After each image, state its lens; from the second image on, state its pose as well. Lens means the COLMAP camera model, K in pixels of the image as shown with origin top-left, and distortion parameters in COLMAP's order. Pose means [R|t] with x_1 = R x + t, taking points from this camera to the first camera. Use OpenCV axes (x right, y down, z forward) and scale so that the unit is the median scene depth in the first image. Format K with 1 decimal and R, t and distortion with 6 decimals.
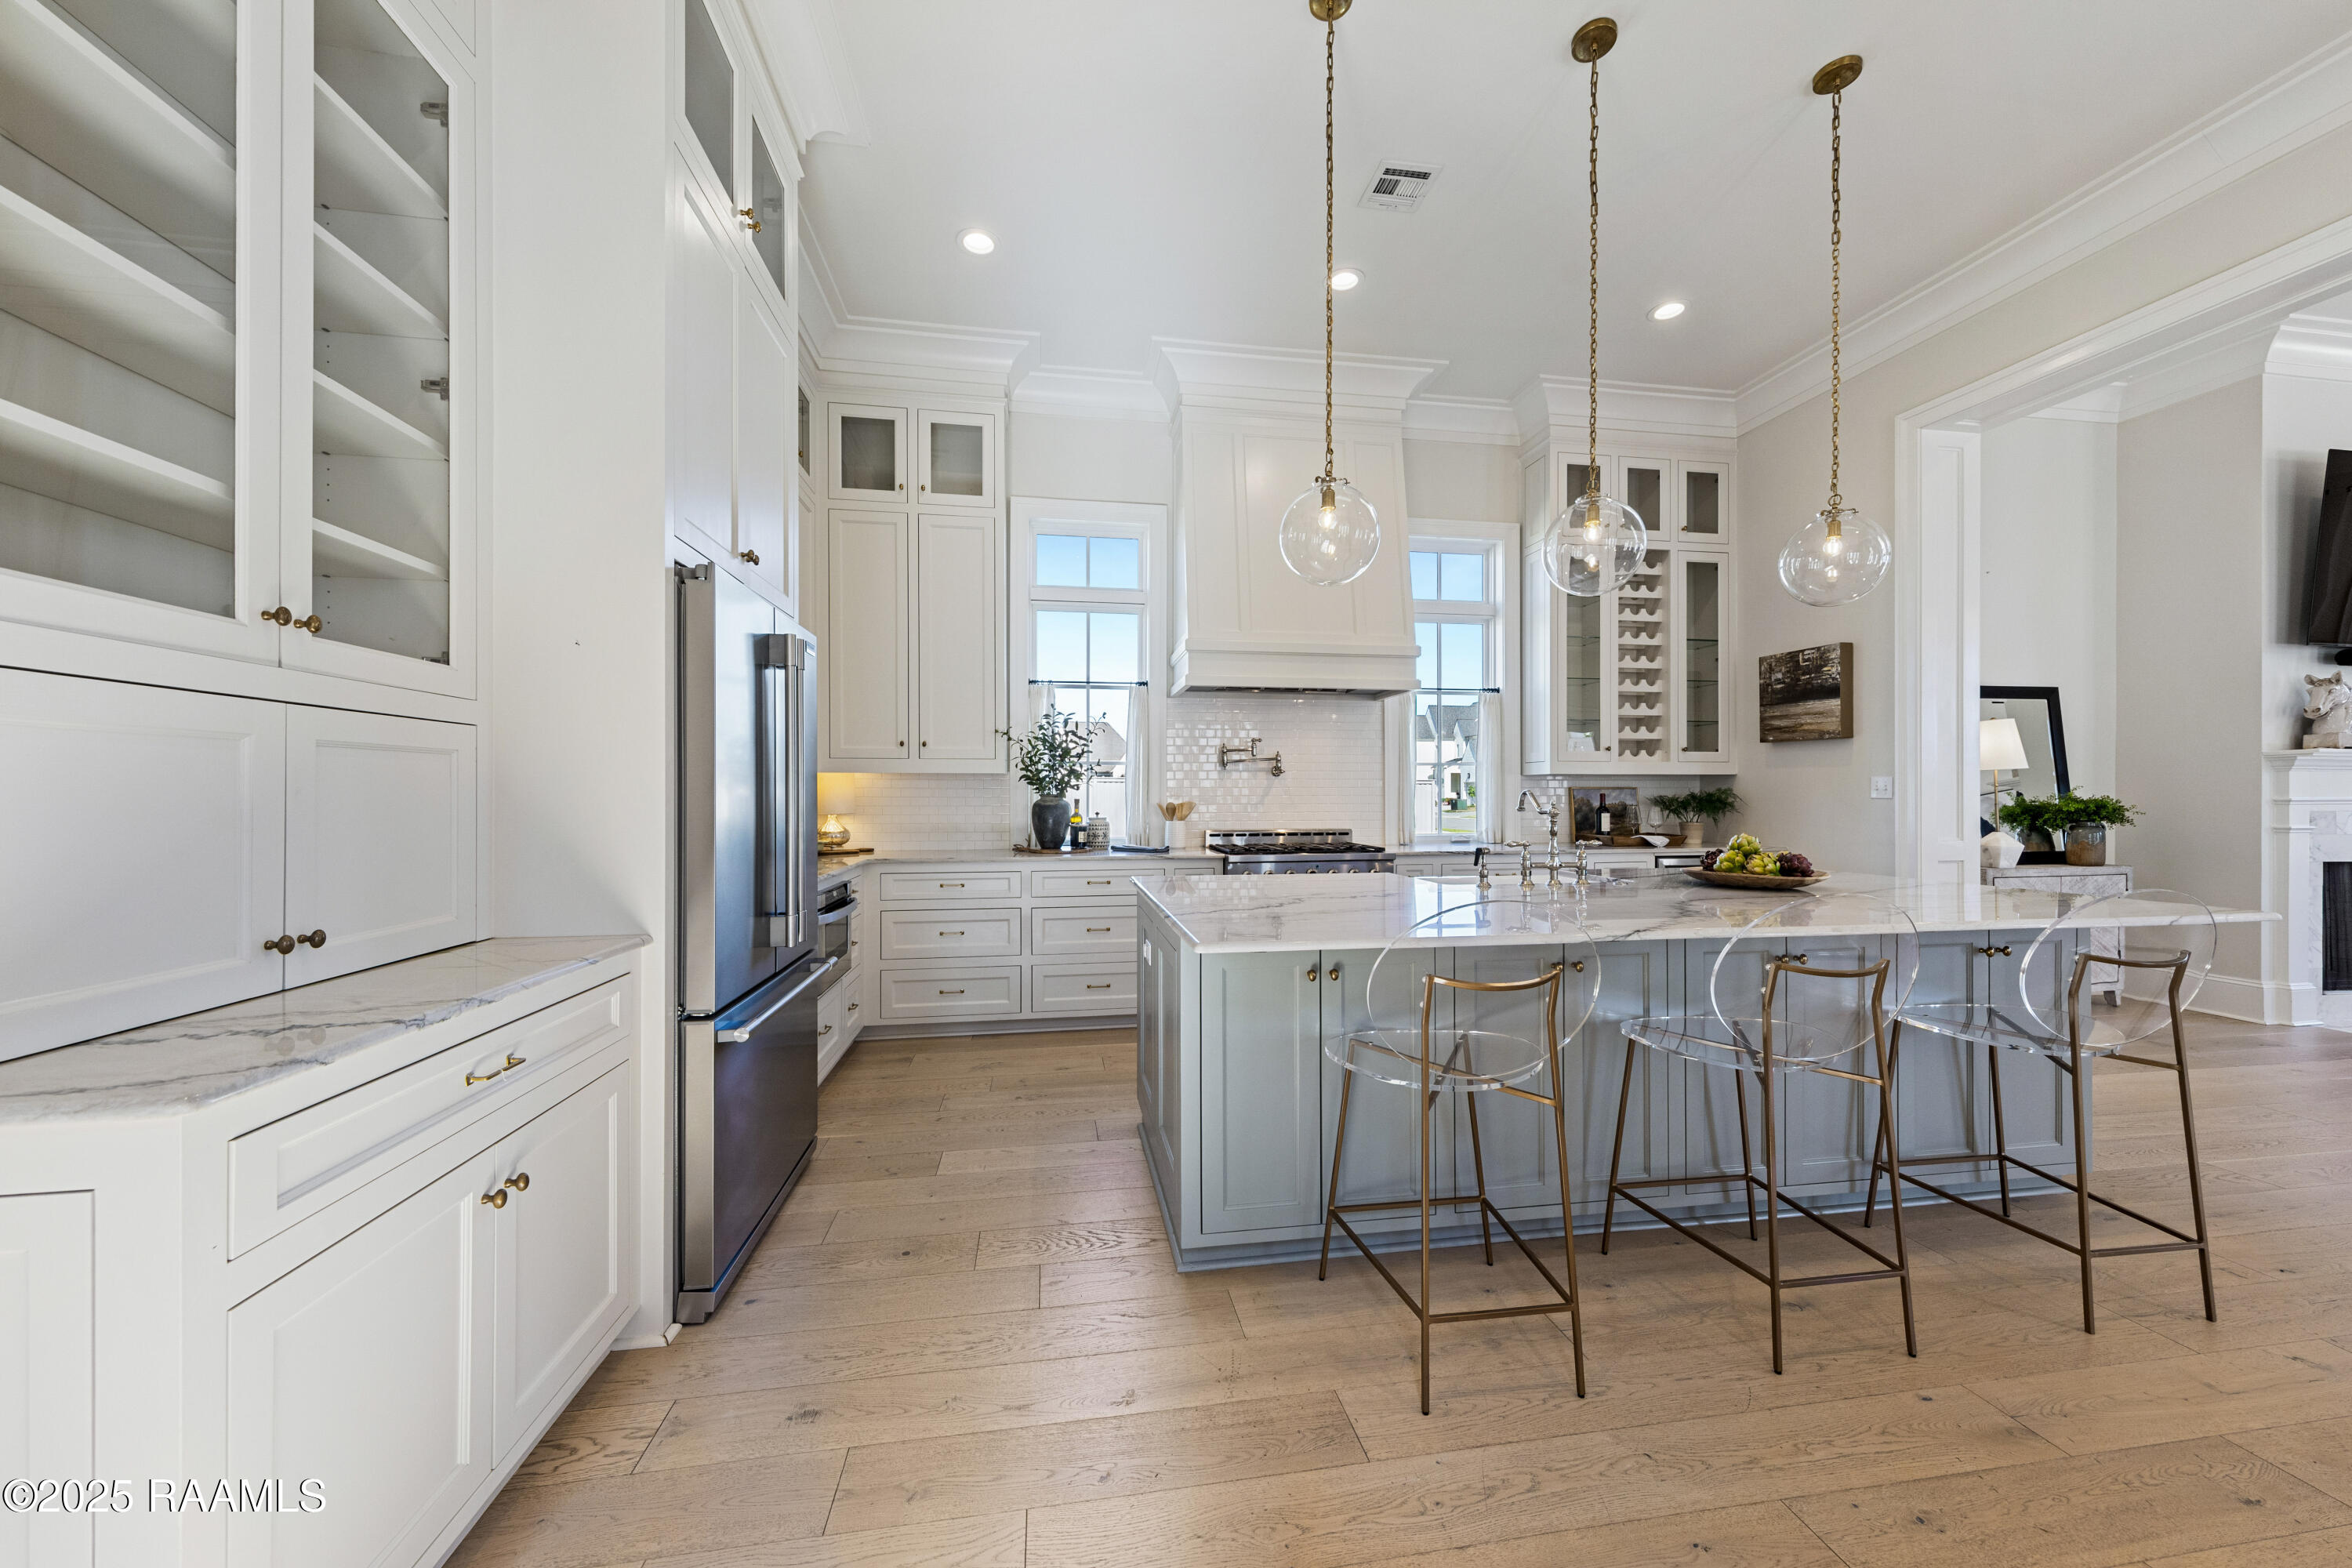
lens RADIAL K [[832.3, 0, 1181.0], [0, 832.3, 794.2], [0, 0, 1]] dist [-0.001005, -0.000335]
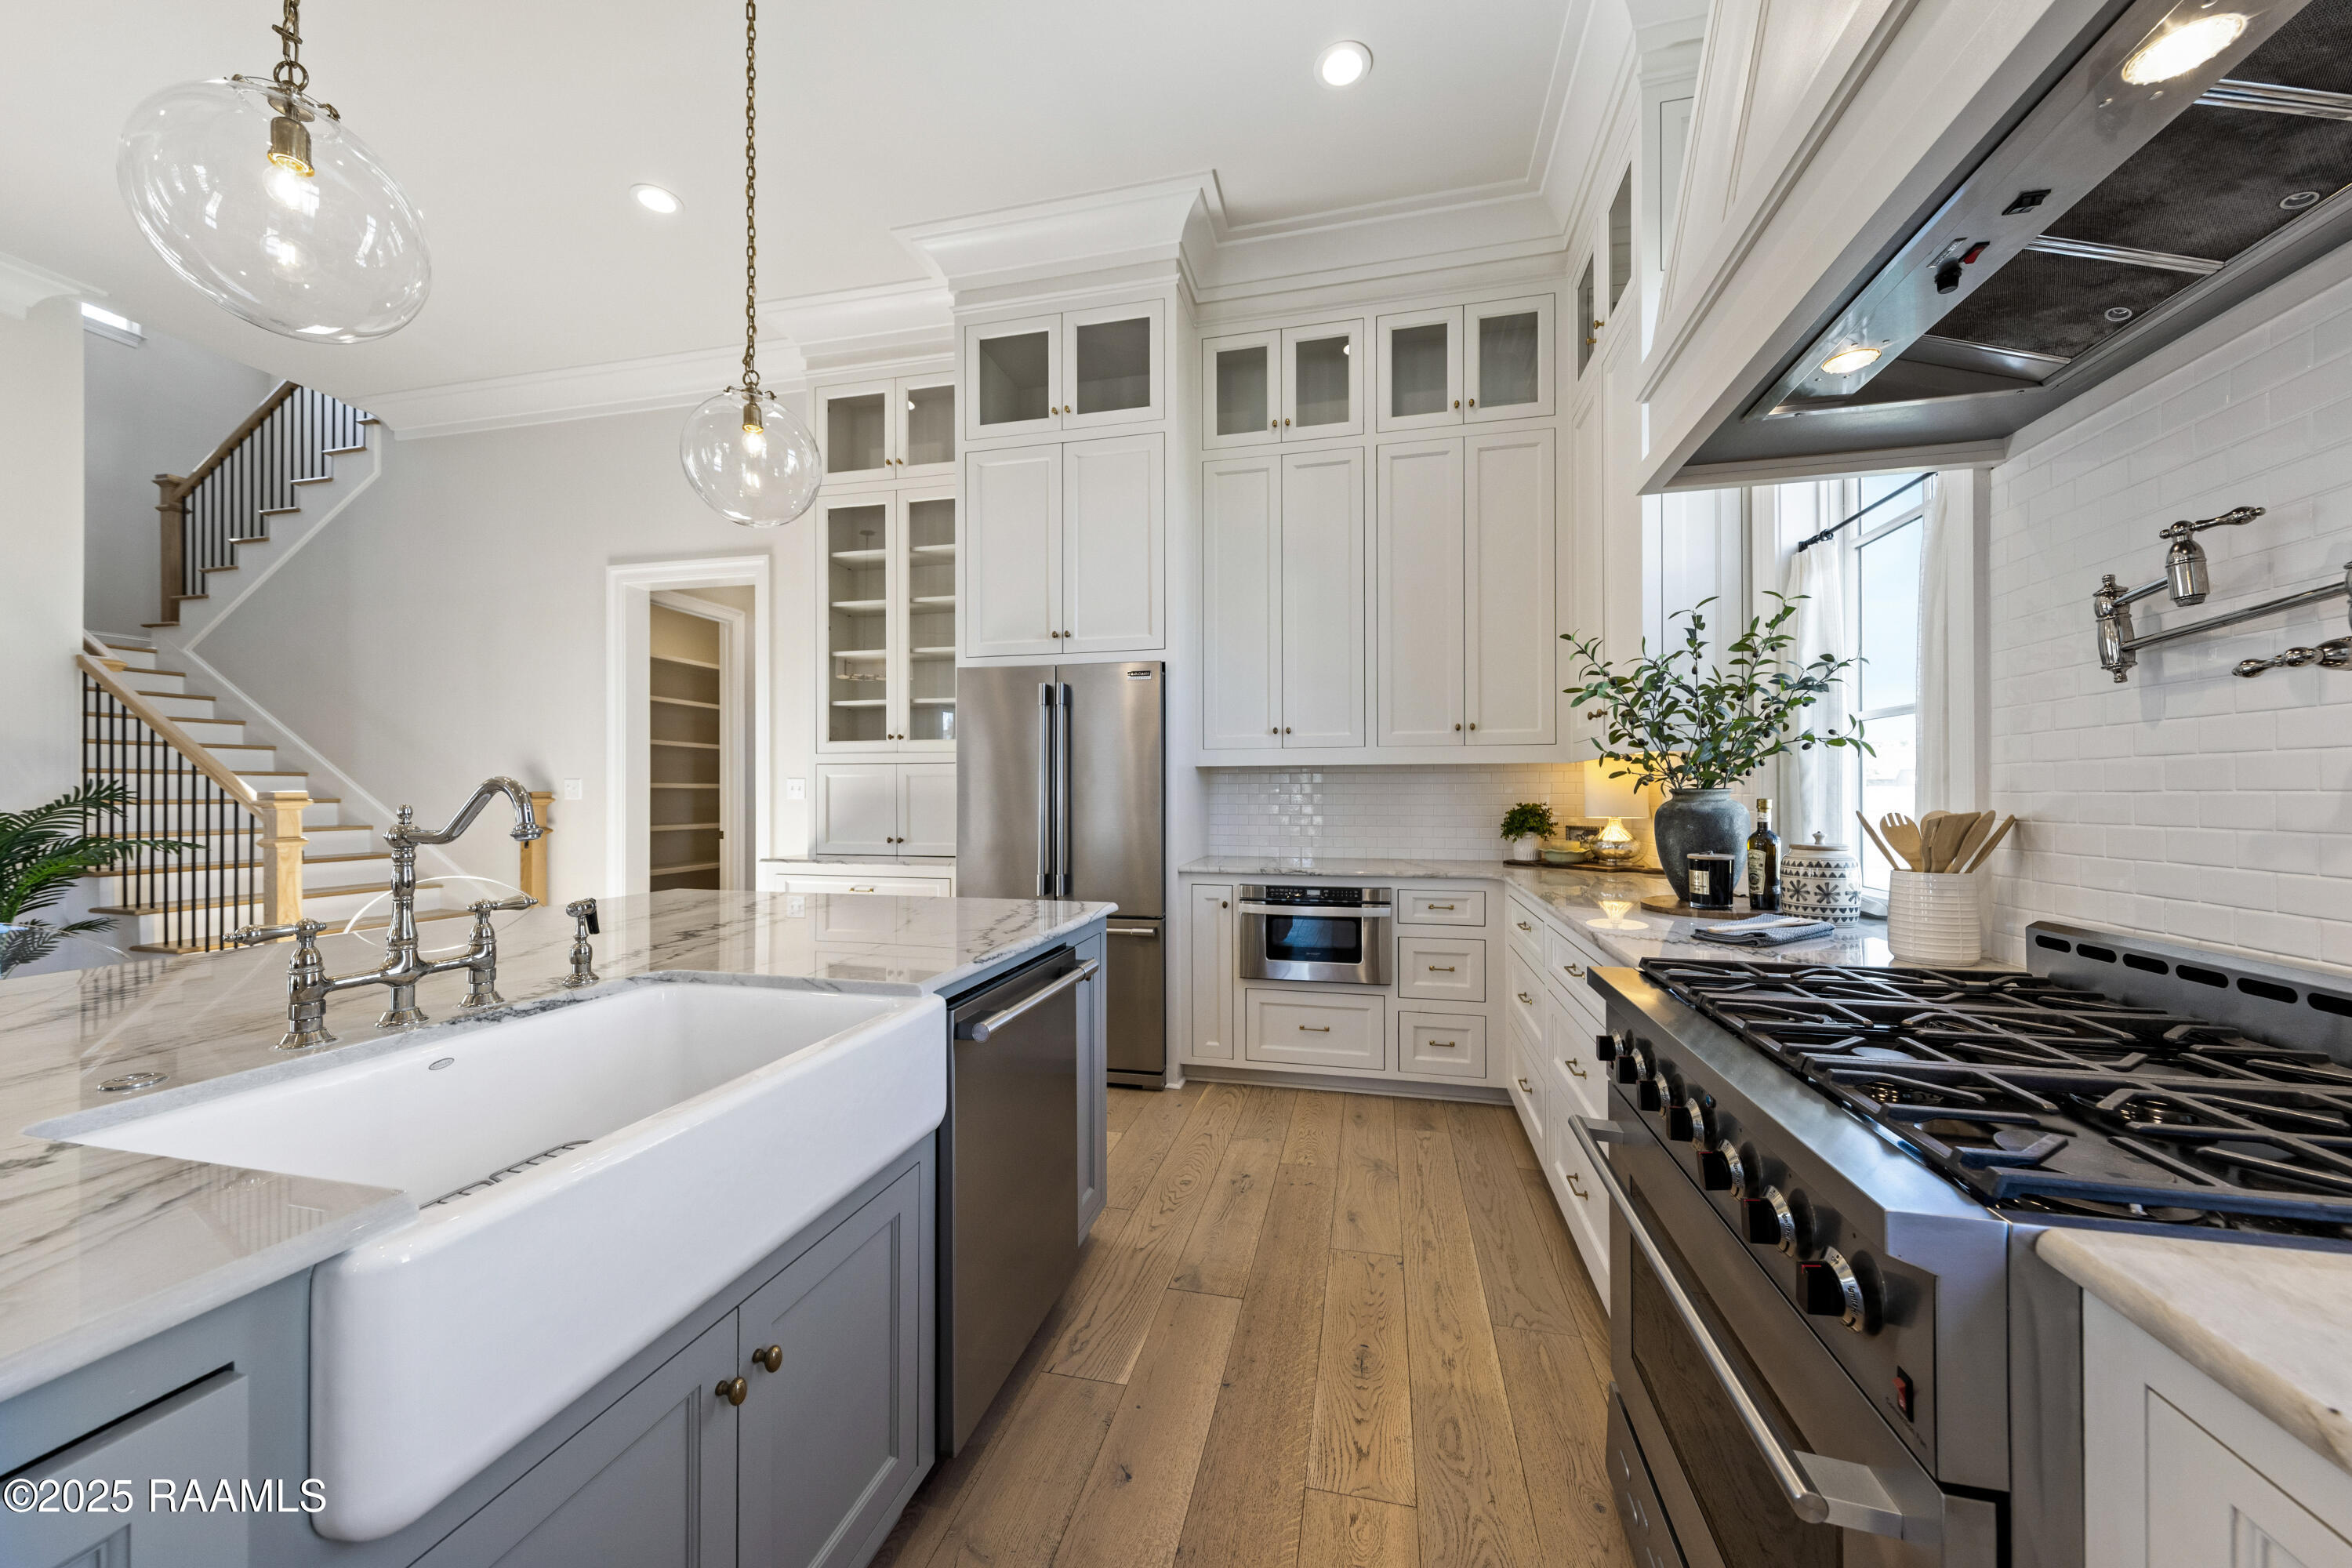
lens RADIAL K [[832.3, 0, 1181.0], [0, 832.3, 794.2], [0, 0, 1]] dist [-0.001005, -0.000335]
pose [[-0.377654, -0.001570, -0.925945, 0.546673], [0.002669, 0.999993, -0.002784, 0.005227], [0.925943, -0.003523, -0.377647, 1.217136]]
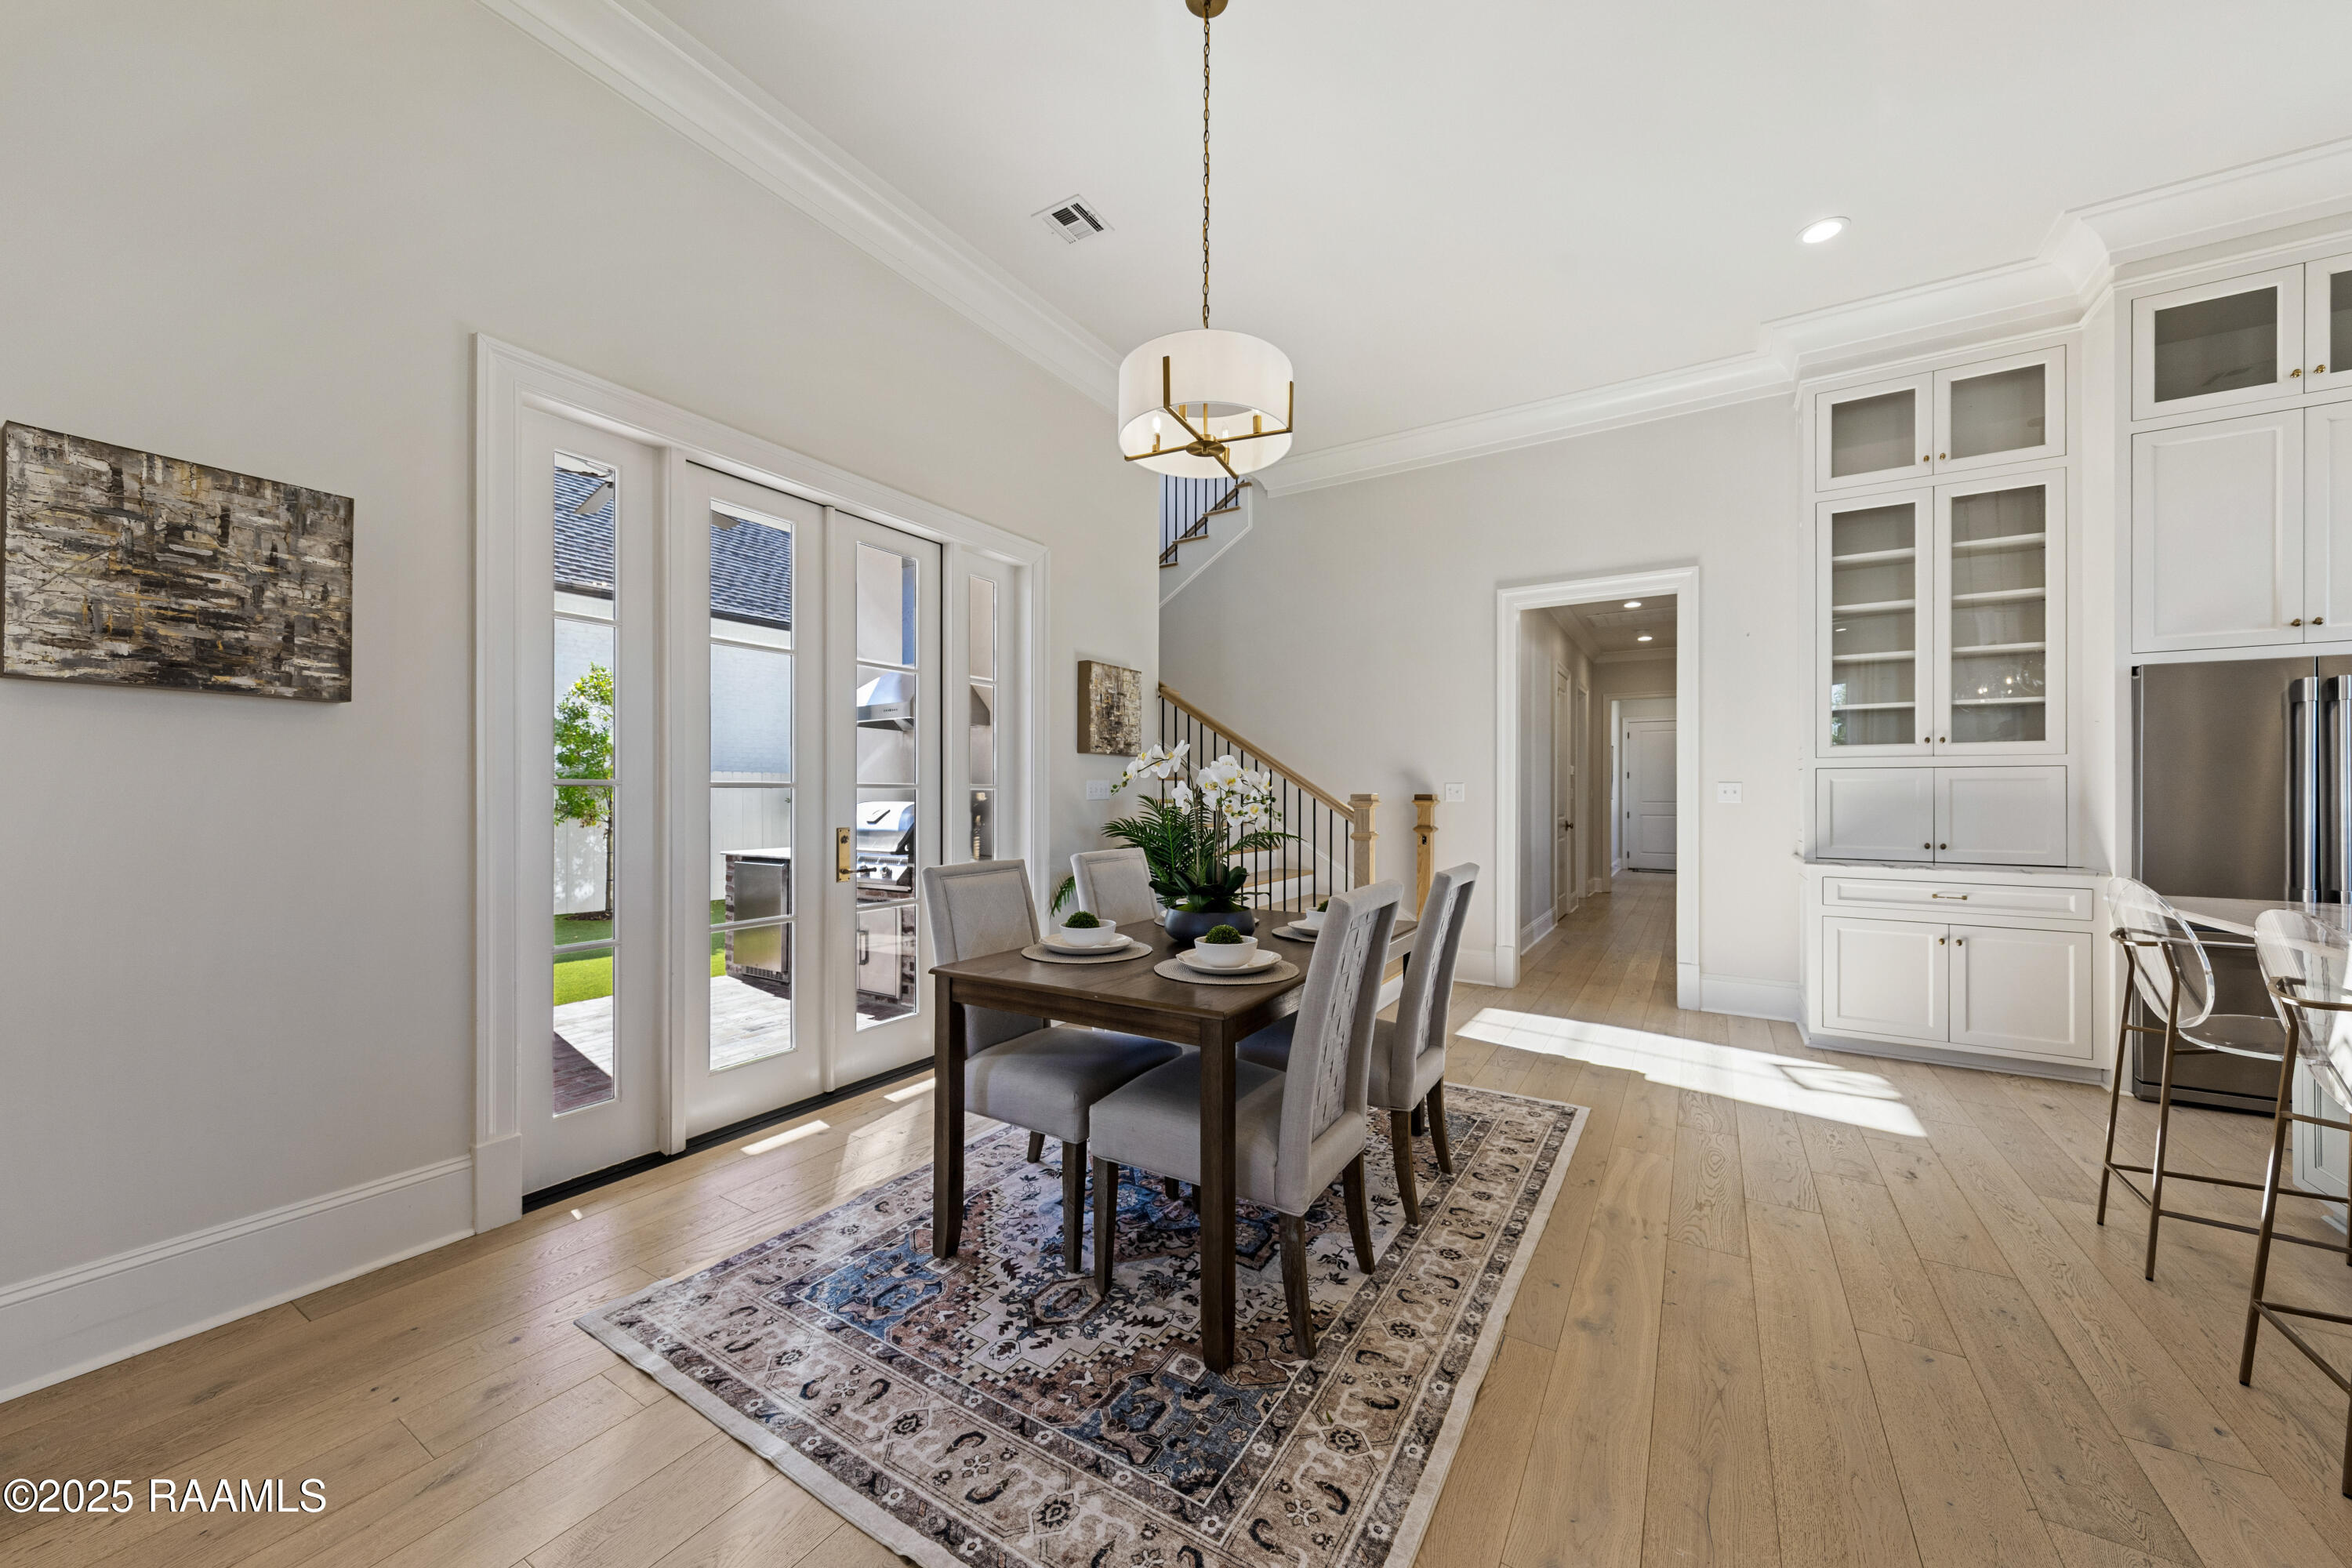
lens RADIAL K [[832.3, 0, 1181.0], [0, 832.3, 794.2], [0, 0, 1]] dist [-0.001005, -0.000335]
pose [[-0.653697, 0.004042, -0.756745, 1.164861], [0.005769, 0.999983, 0.000359, -0.012142], [0.756734, -0.004131, -0.653710, 0.345374]]
